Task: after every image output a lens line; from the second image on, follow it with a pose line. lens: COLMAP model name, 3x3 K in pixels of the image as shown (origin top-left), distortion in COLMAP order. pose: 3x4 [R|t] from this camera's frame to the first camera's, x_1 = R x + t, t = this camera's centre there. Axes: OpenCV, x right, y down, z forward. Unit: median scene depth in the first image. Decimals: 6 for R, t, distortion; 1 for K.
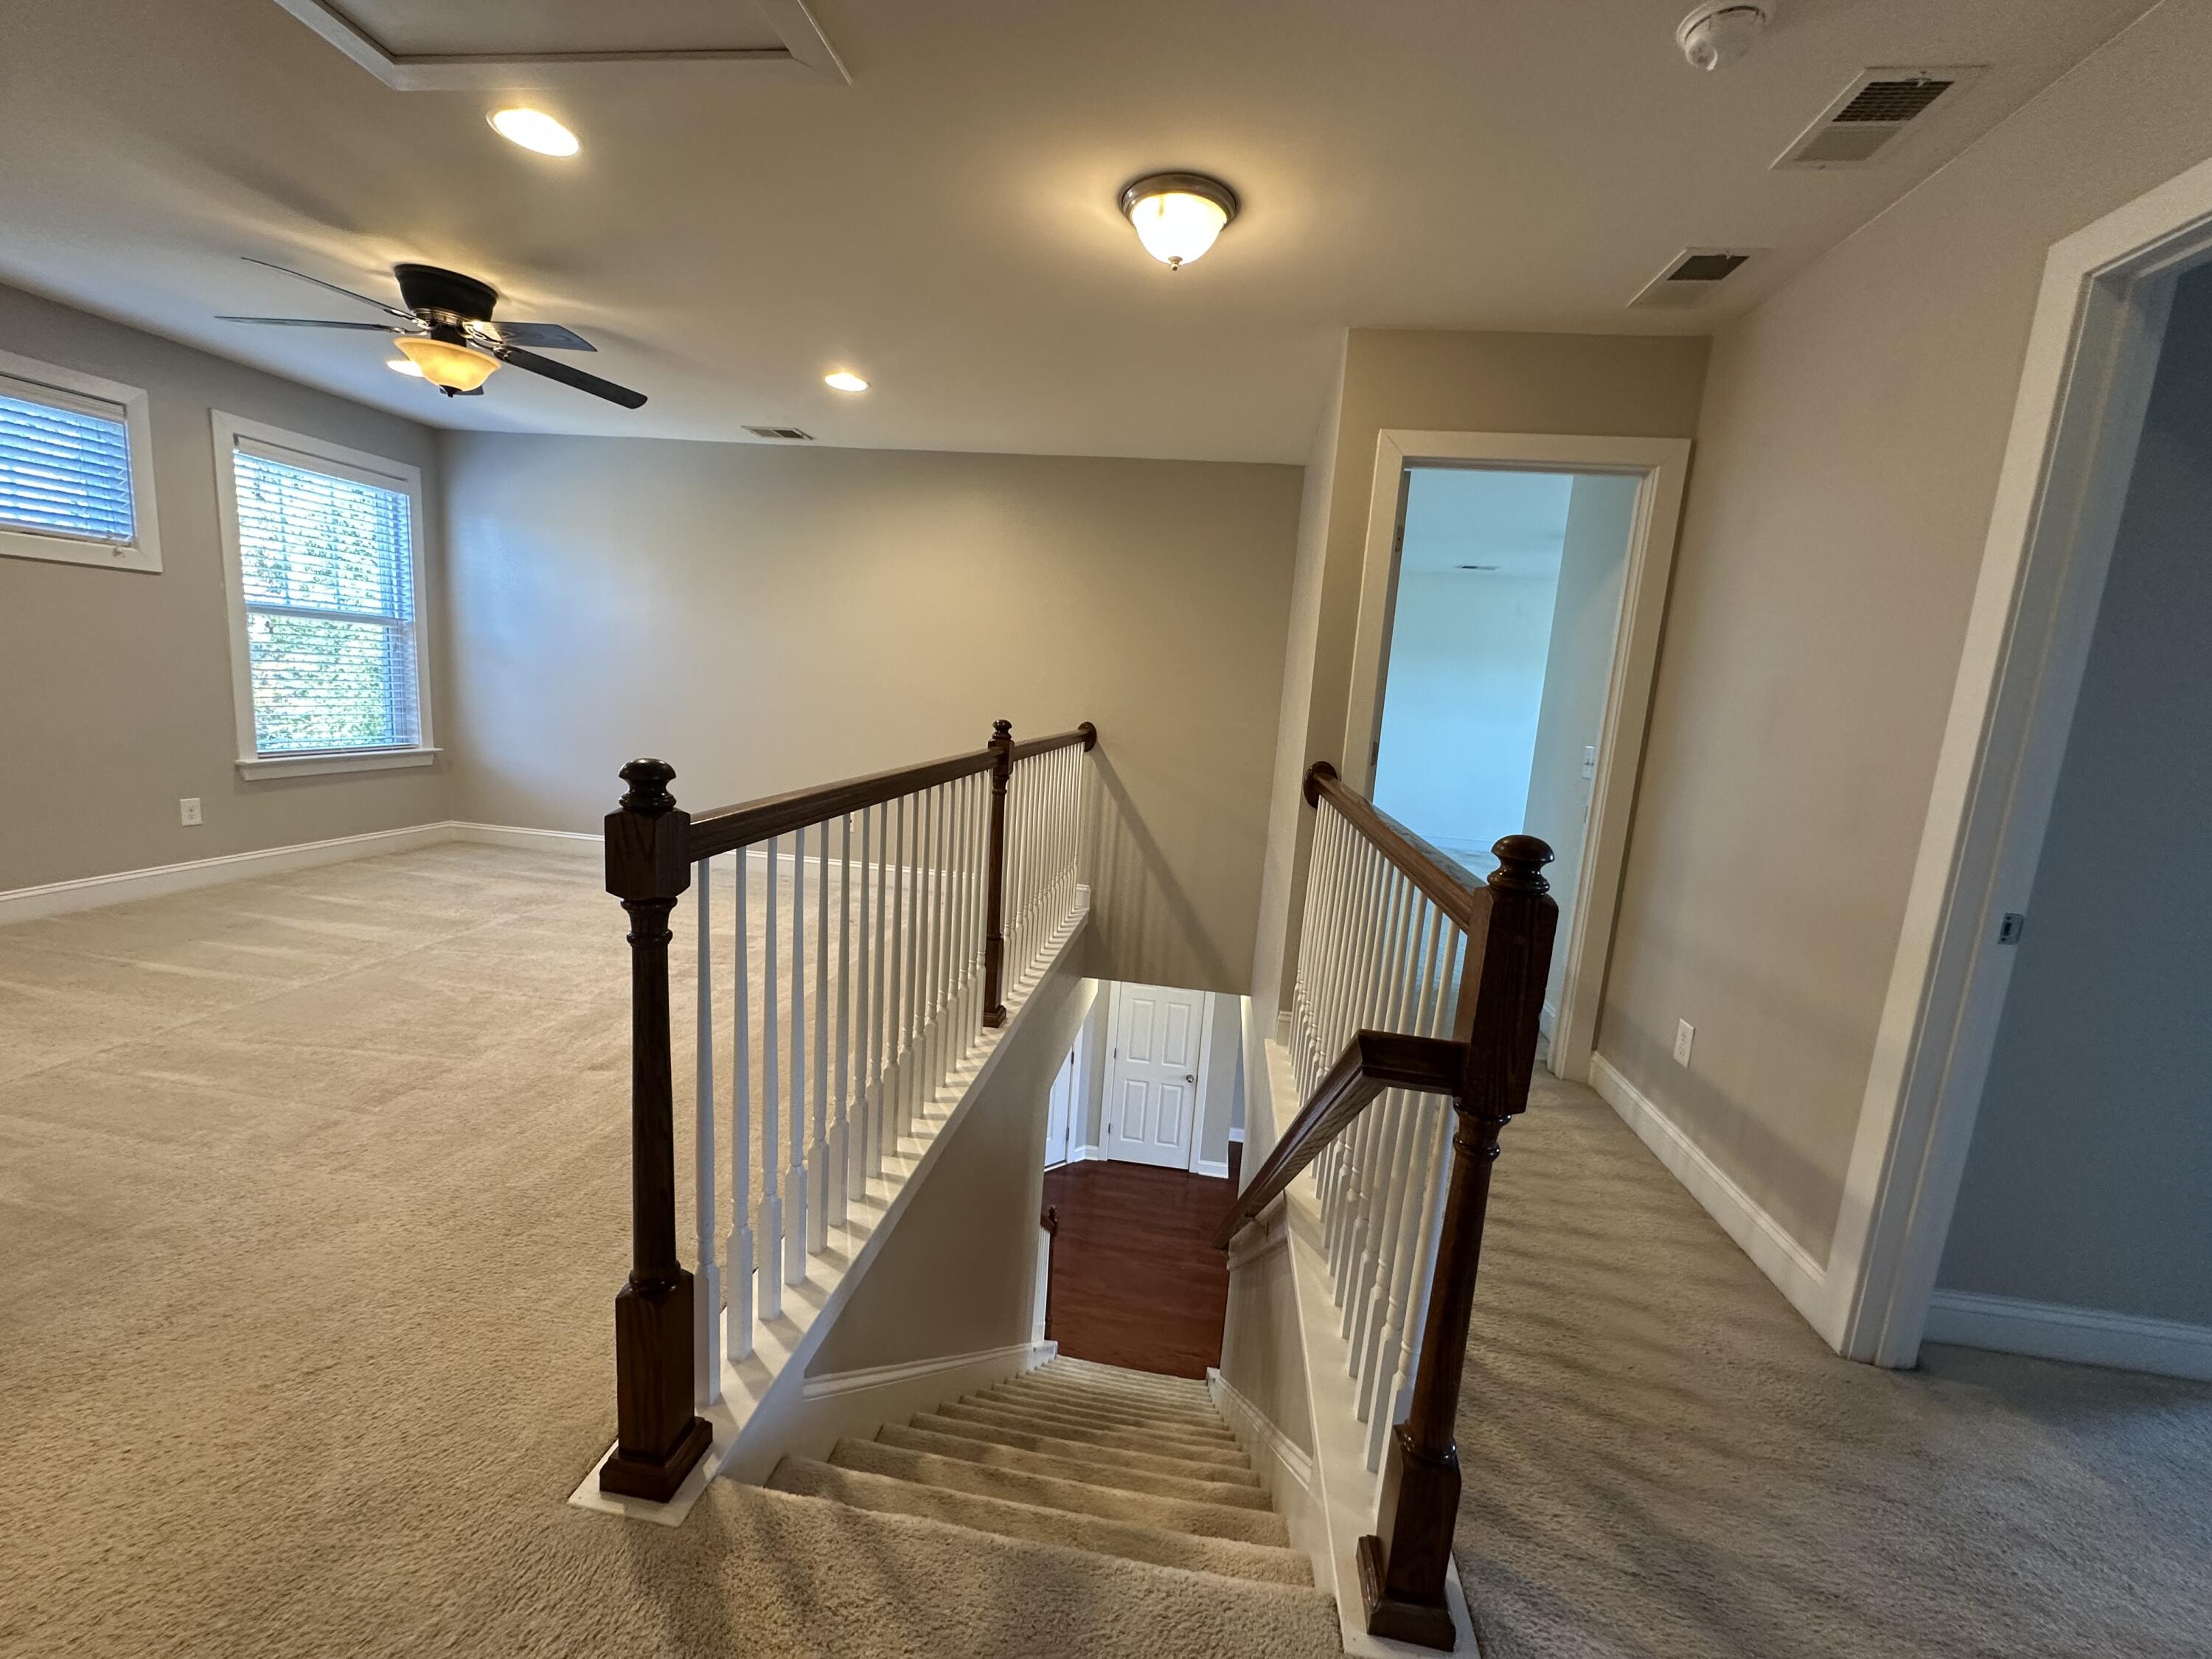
lens RADIAL K [[879.5, 0, 1102.1], [0, 879.5, 830.8], [0, 0, 1]] dist [-0.004709, 0.000833]
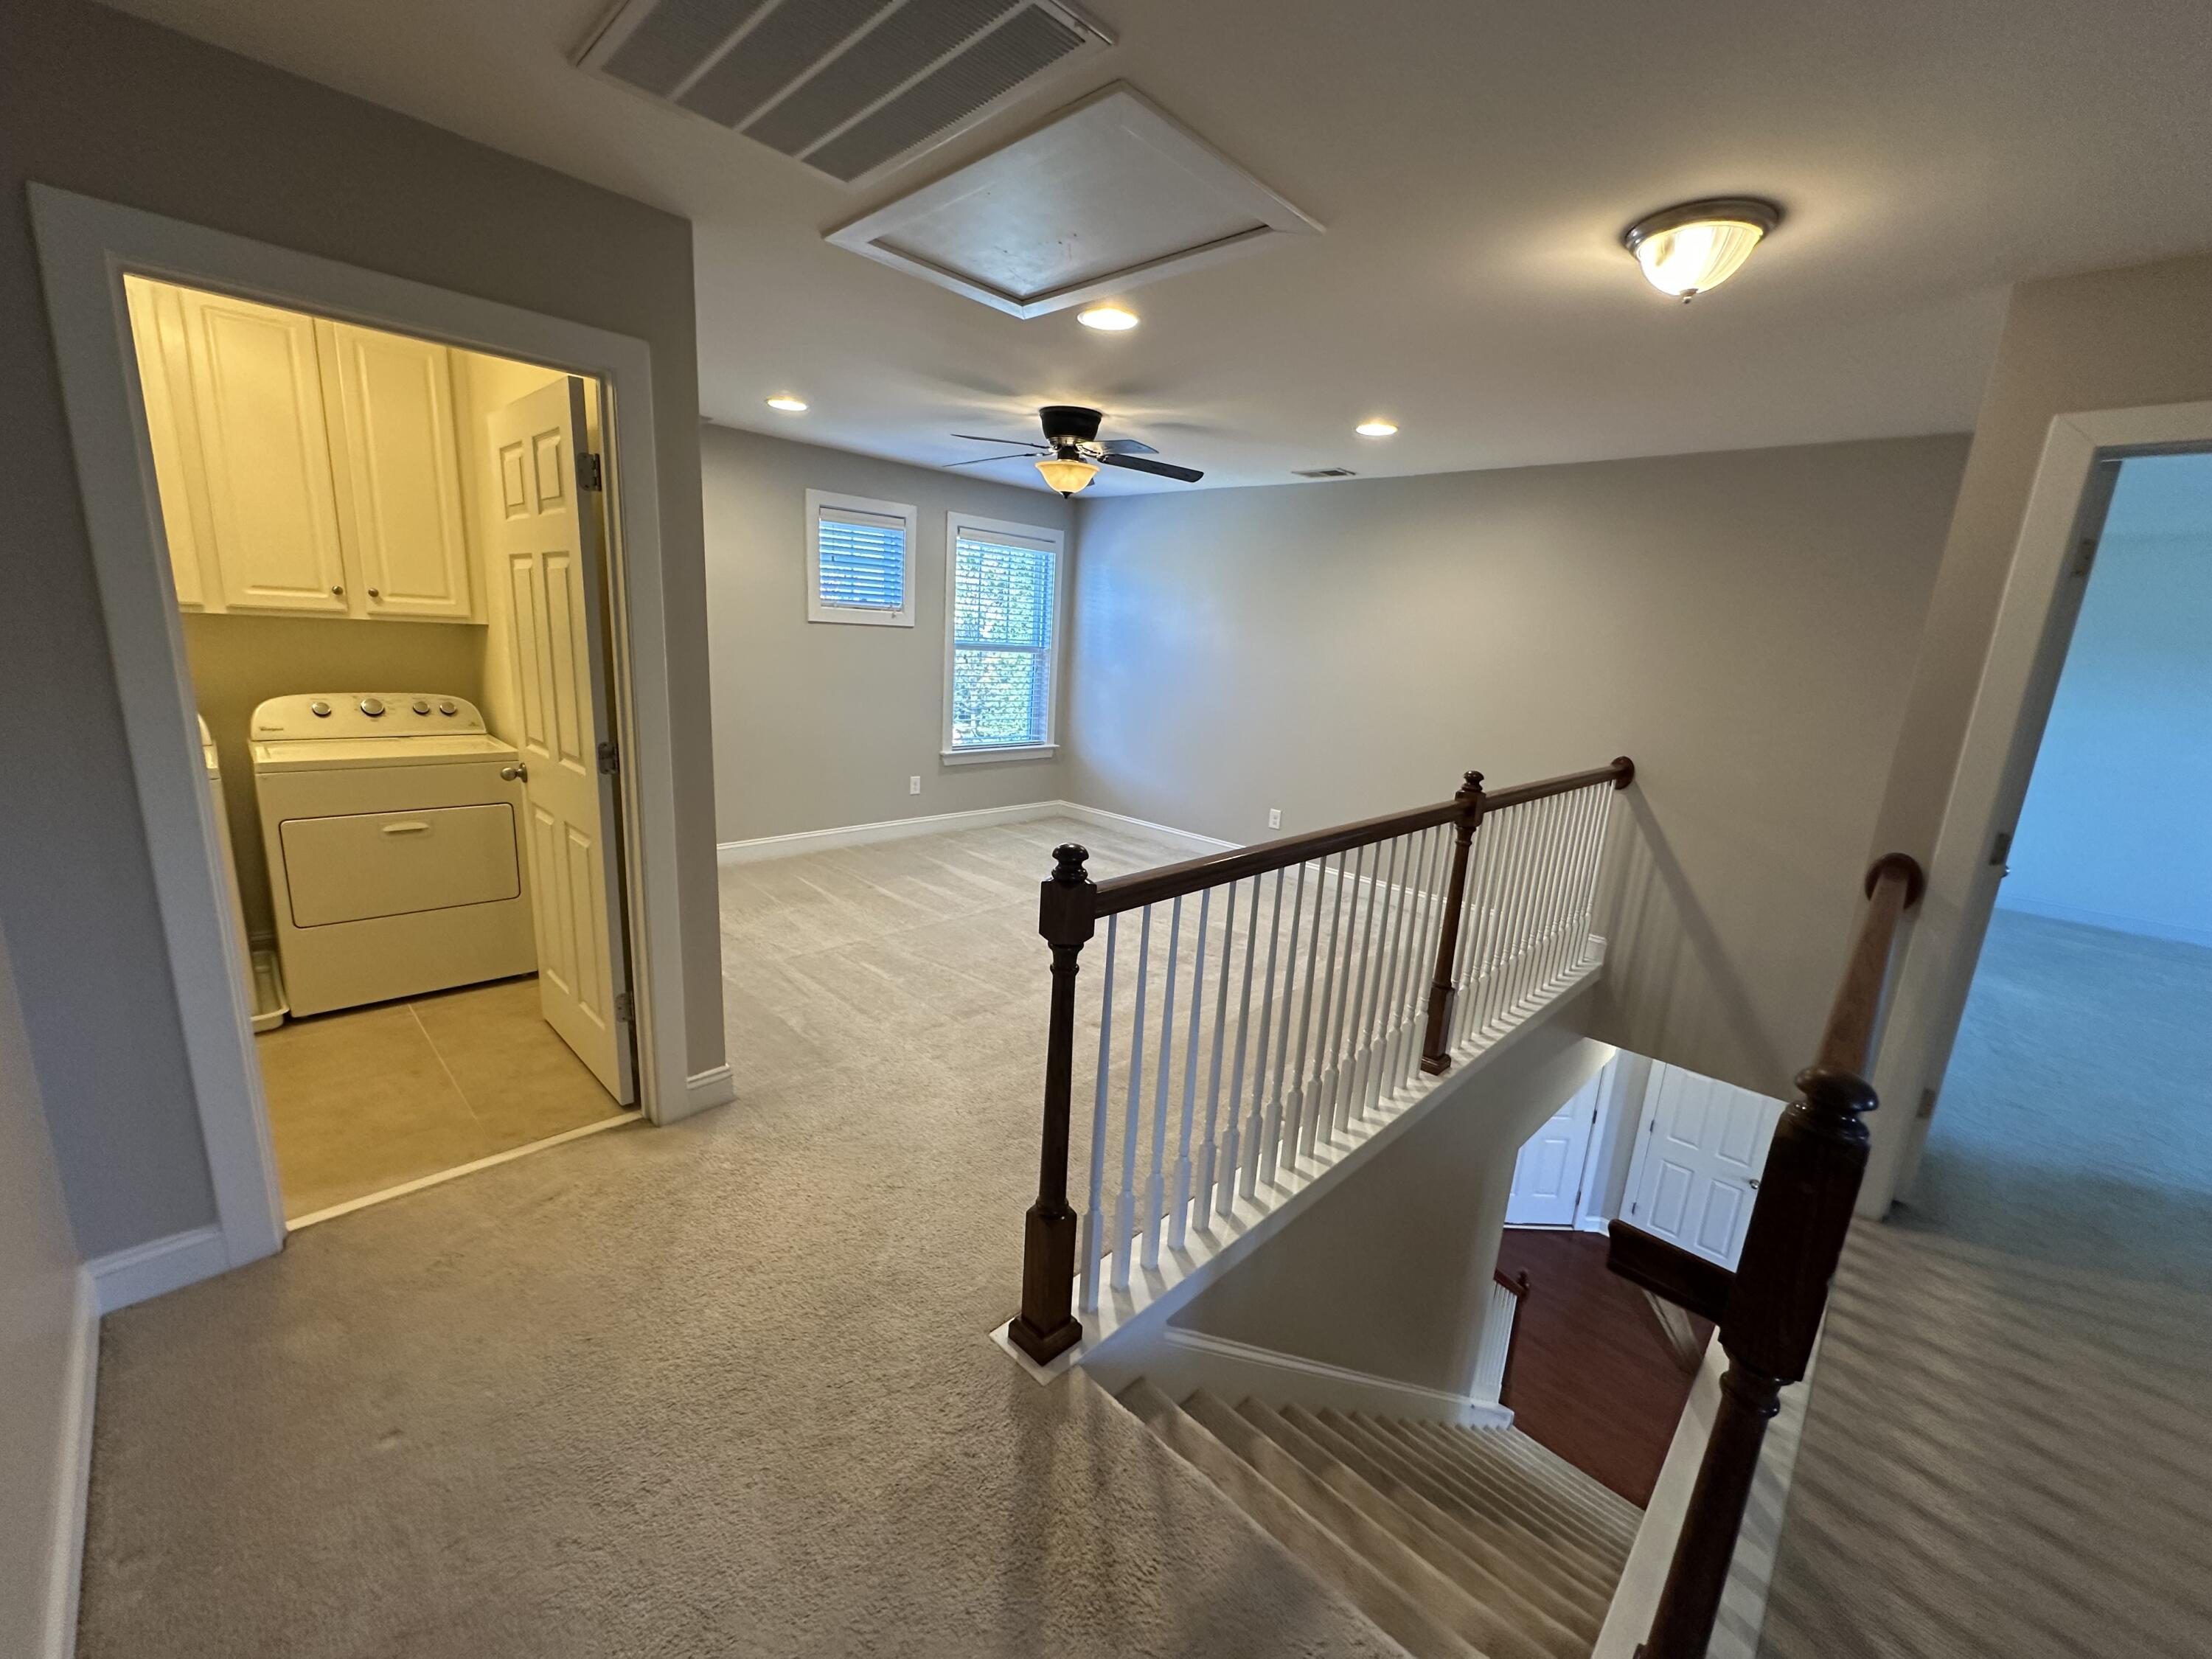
lens RADIAL K [[879.5, 0, 1104.0], [0, 879.5, 830.3], [0, 0, 1]] dist [-0.004709, 0.000833]
pose [[0.807603, 0.108364, -0.579685, 0.155669], [-0.096991, 0.993994, 0.050687, -0.084516], [0.581696, 0.015289, 0.813263, -0.049075]]
